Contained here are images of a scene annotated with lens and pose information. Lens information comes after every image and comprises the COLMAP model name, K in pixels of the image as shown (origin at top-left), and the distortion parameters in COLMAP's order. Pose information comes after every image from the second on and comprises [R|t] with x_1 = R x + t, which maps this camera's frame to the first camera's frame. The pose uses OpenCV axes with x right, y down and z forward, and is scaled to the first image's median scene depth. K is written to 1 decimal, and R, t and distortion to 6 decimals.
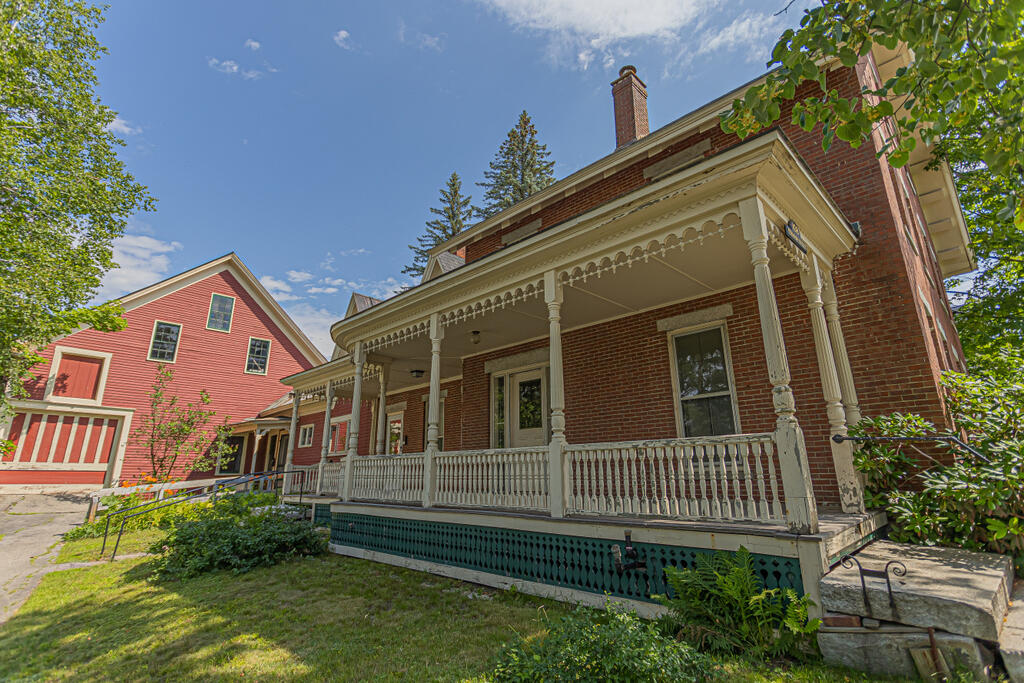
lens RADIAL K [[488.7, 0, 510.2], [0, 488.7, 339.9], [0, 0, 1]] dist [-0.001337, -0.000648]
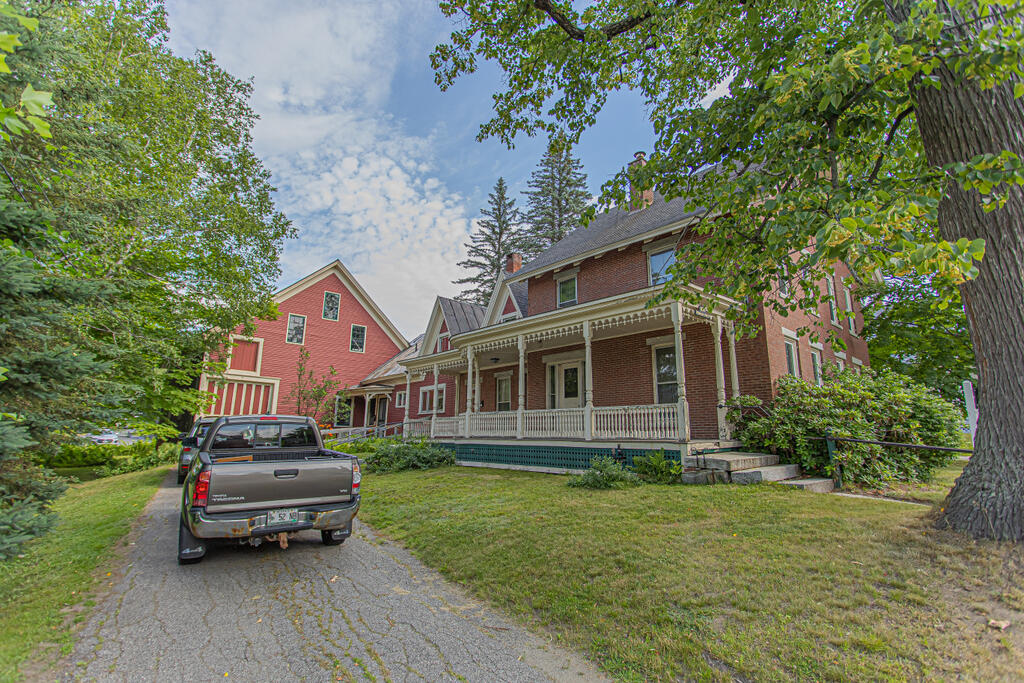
lens RADIAL K [[488.7, 0, 513.3], [0, 488.7, 338.9], [0, 0, 1]] dist [-0.001337, -0.000648]
pose [[0.998665, 0.006666, -0.051229, -0.081649], [-0.003038, 0.997503, 0.070559, -0.150828], [0.051572, -0.070310, 0.996191, -0.728334]]
